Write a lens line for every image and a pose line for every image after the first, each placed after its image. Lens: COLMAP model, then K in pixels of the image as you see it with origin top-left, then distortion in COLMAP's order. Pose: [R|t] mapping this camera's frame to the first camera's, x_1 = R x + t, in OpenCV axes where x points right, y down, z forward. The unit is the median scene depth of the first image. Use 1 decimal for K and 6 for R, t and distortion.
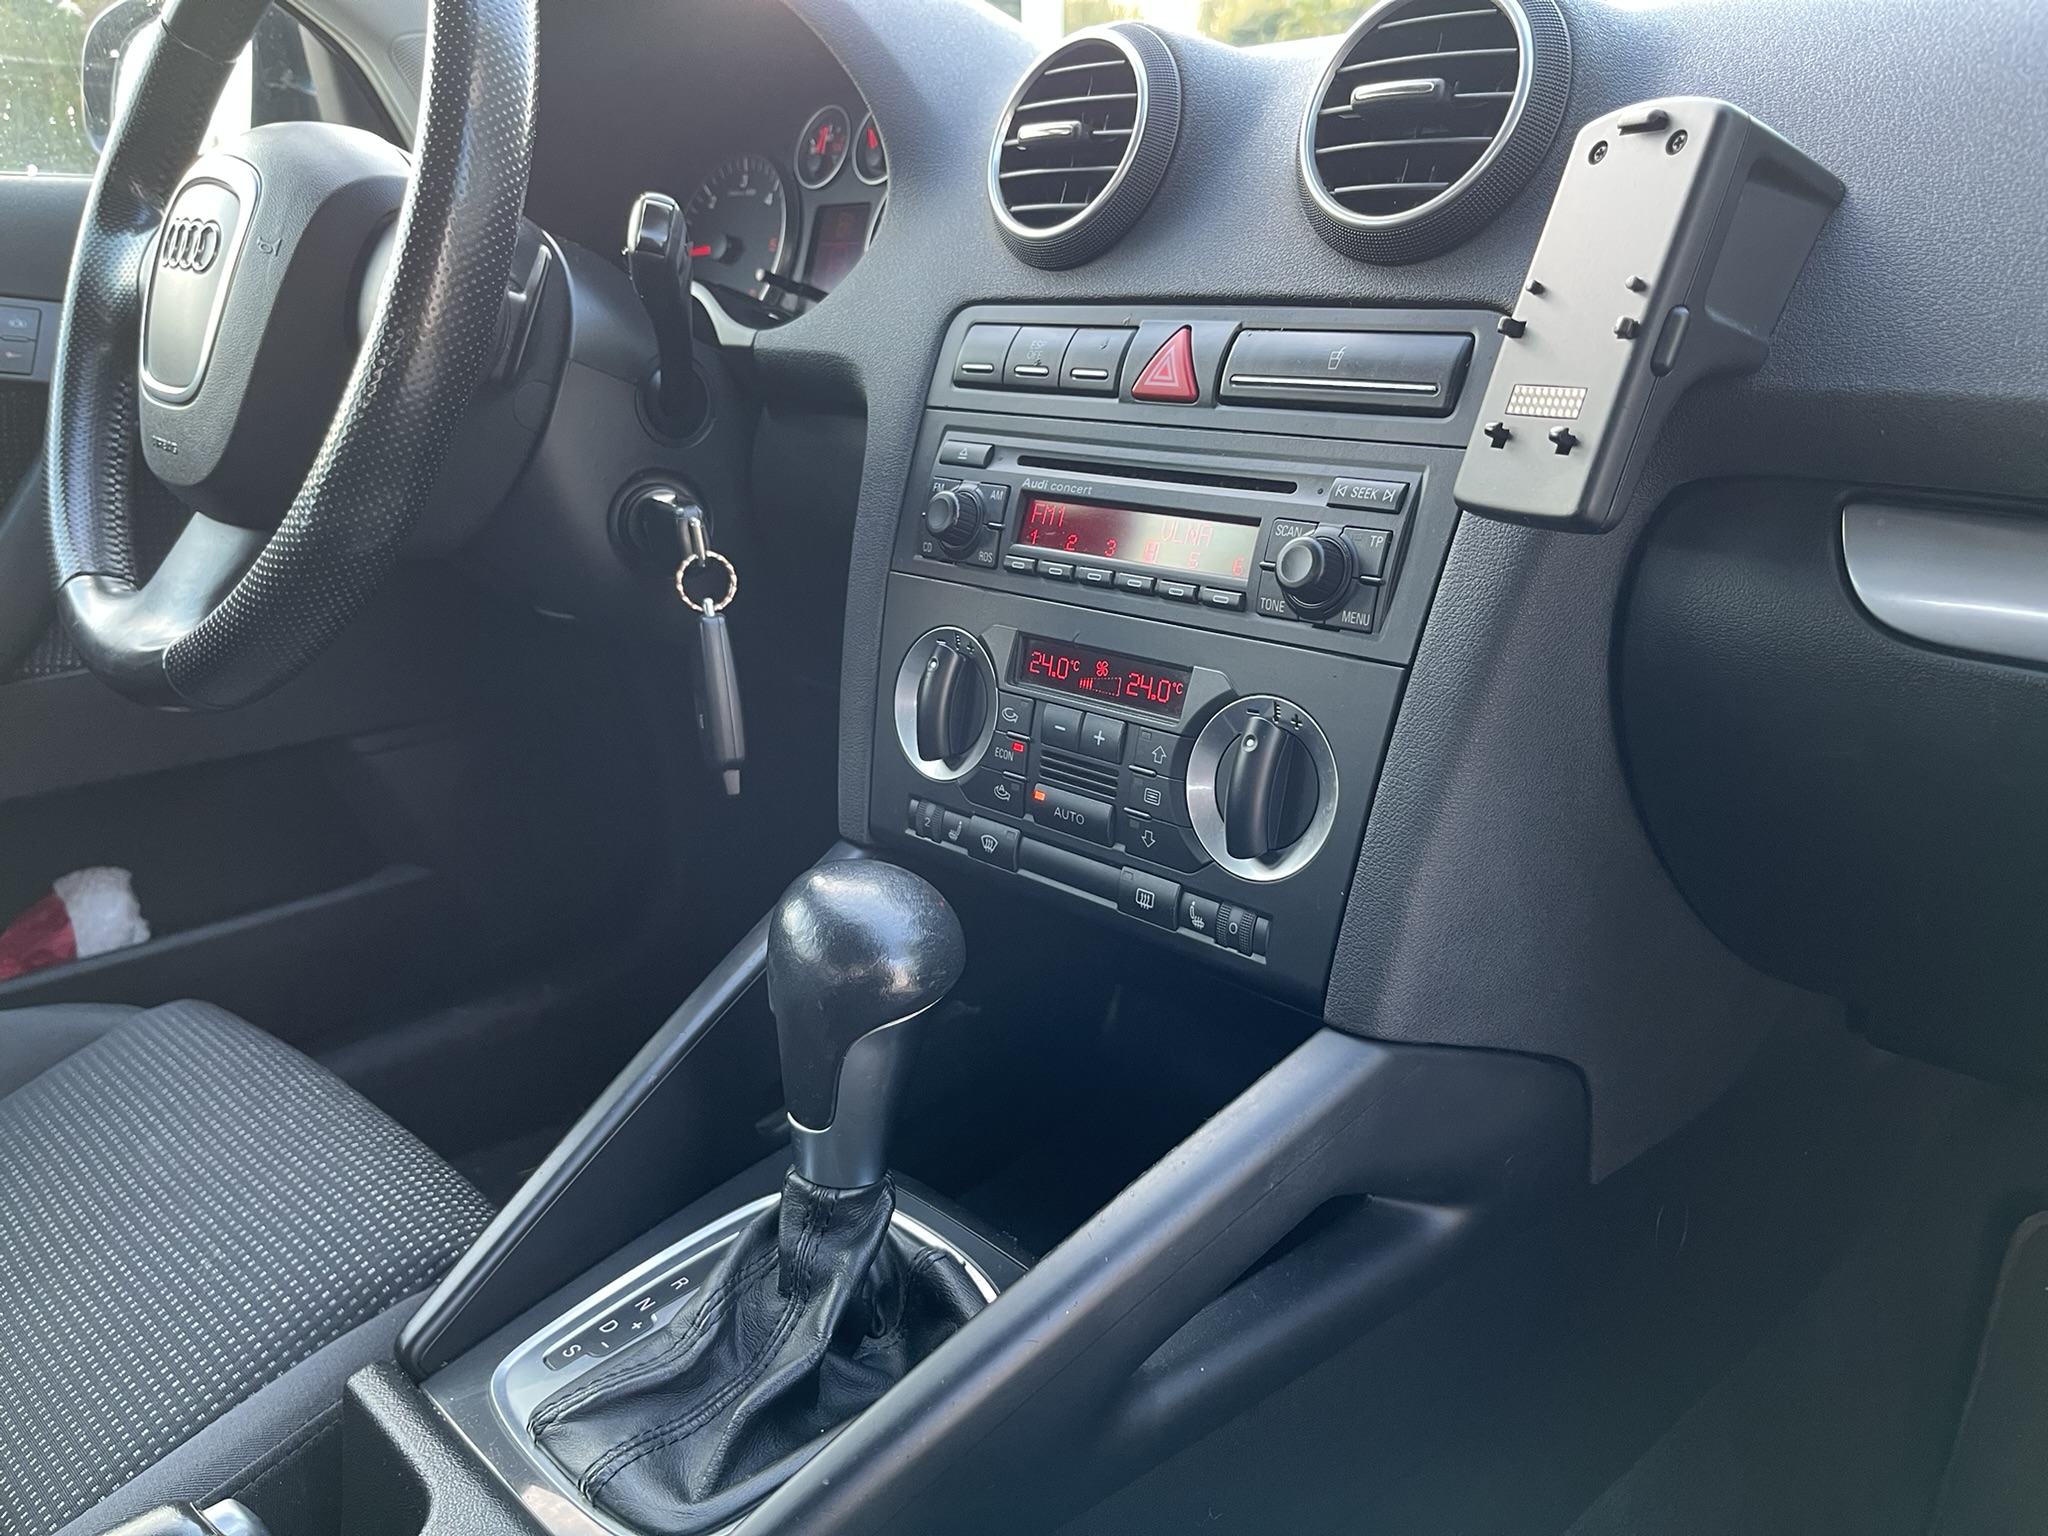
lens RADIAL K [[1573.9, 0, 1016.5], [0, 1573.9, 778.0], [0, 0, 1]] dist [0.059981, -0.091094]
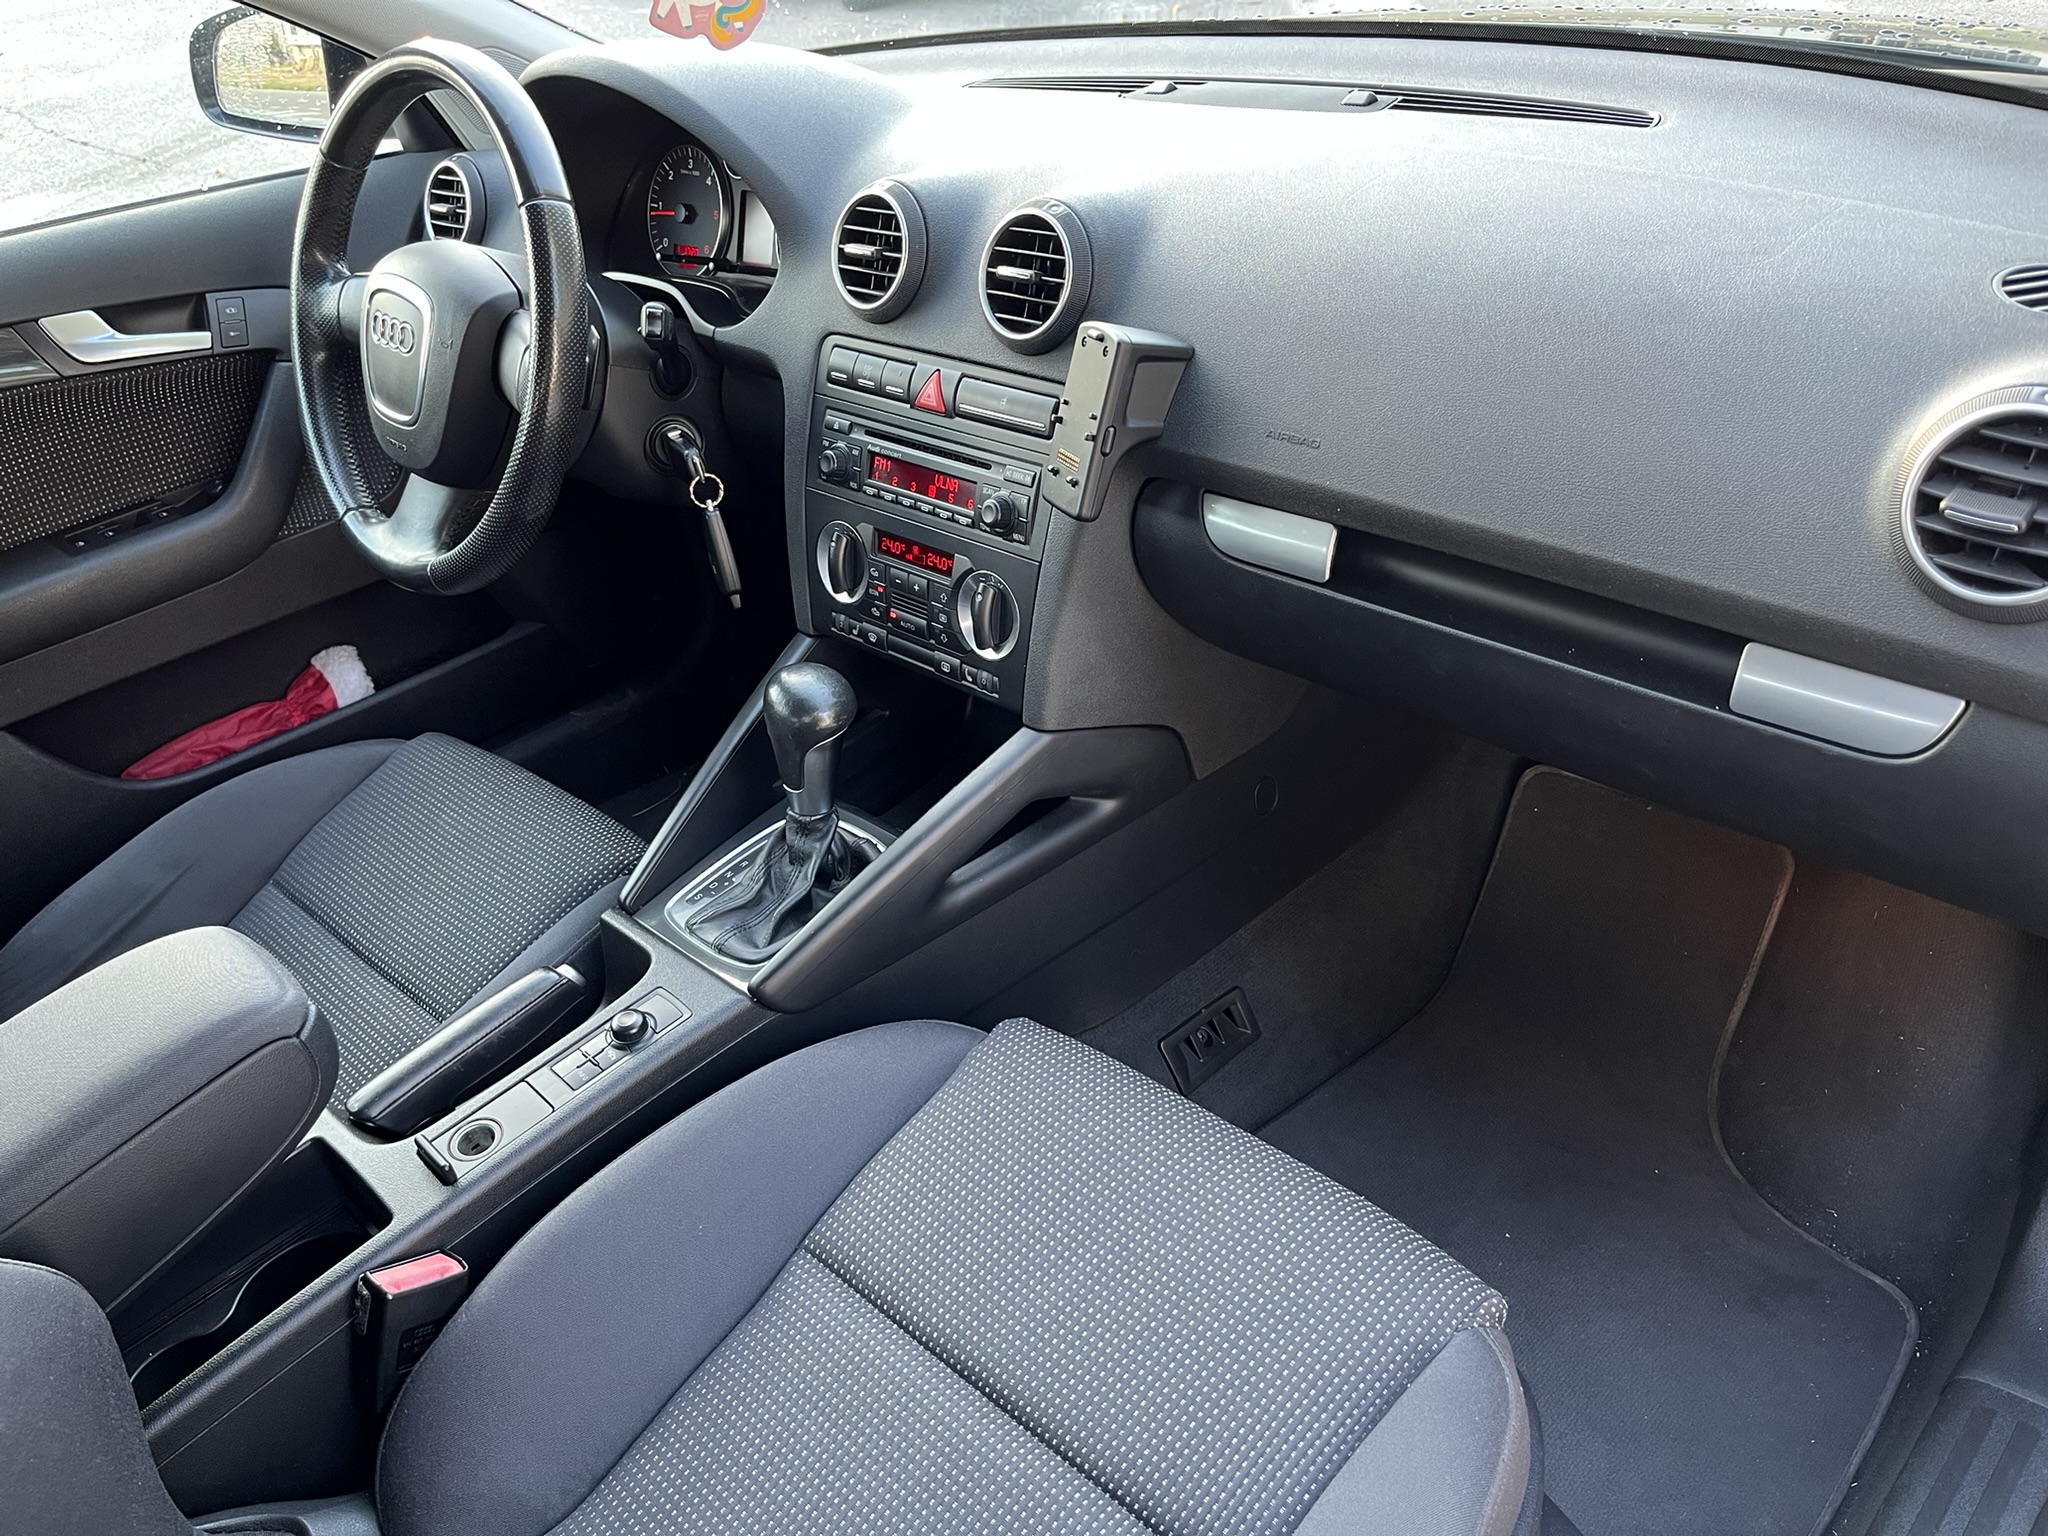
lens RADIAL K [[1573.9, 0, 1027.4], [0, 1573.9, 796.0], [0, 0, 1]] dist [0.059981, -0.091094]
pose [[0.996297, -0.082281, -0.024960, 0.220457], [0.085934, 0.962635, 0.256804, -0.271300], [0.002897, -0.257998, 0.966141, -0.989442]]
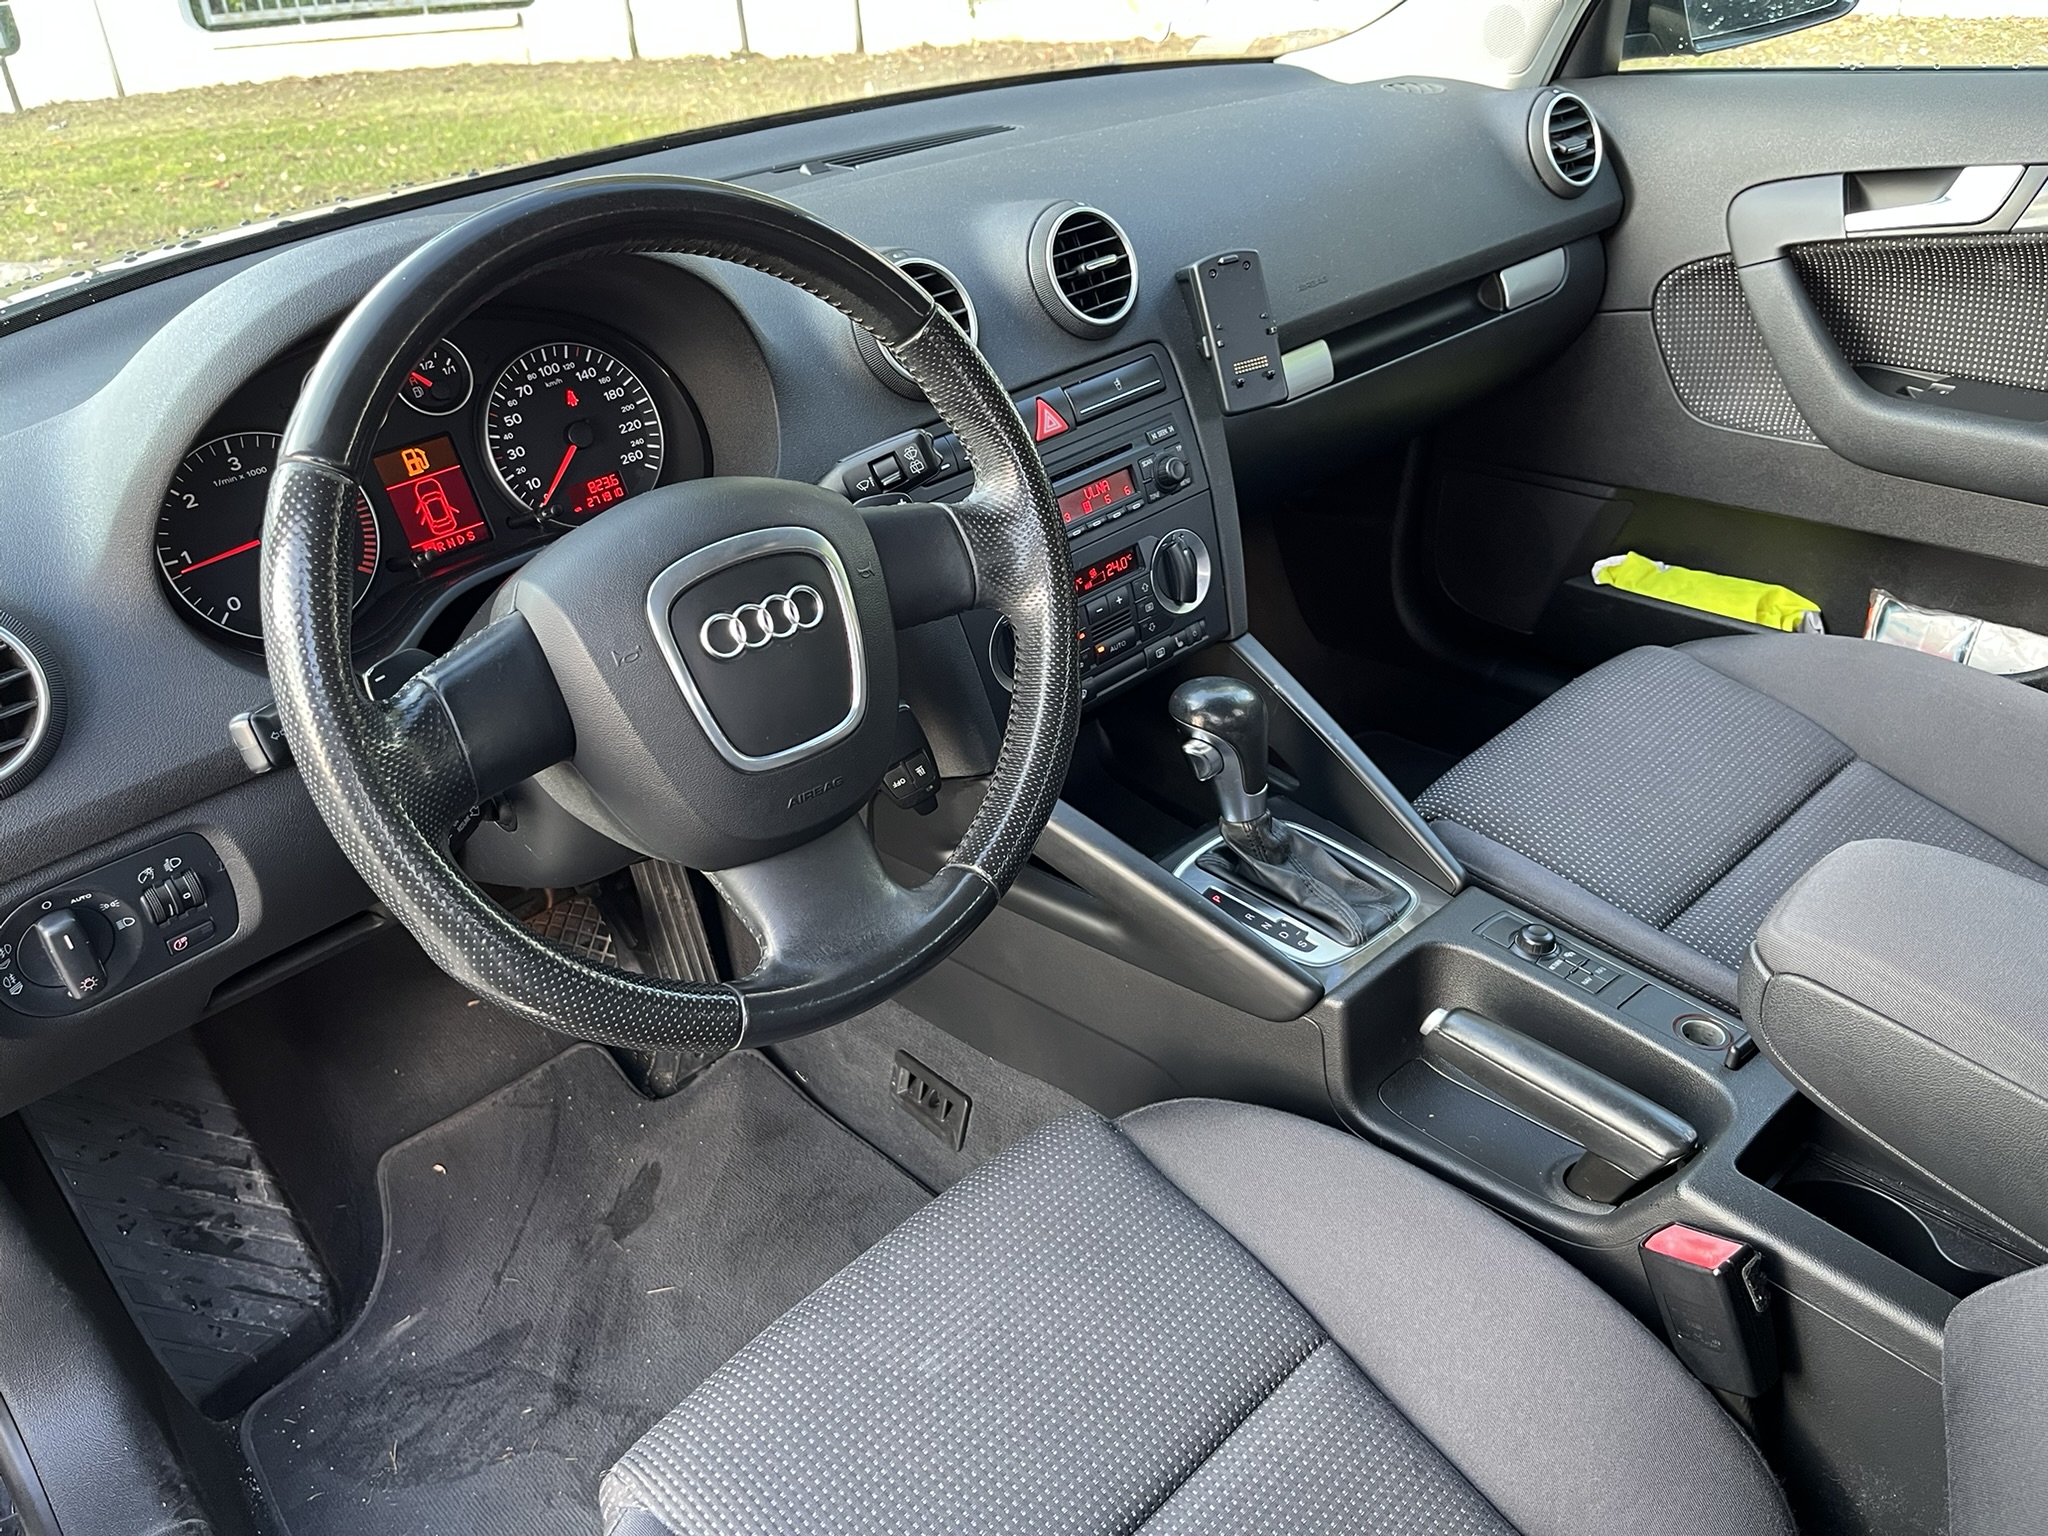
lens RADIAL K [[1573.9, 0, 1023.8], [0, 1573.9, 780.9], [0, 0, 1]] dist [0.059981, -0.091094]
pose [[0.024073, -0.497276, 0.867258, -1.777676], [0.402555, 0.798892, 0.446902, -0.776132], [-0.915079, 0.338362, 0.219412, 0.755939]]
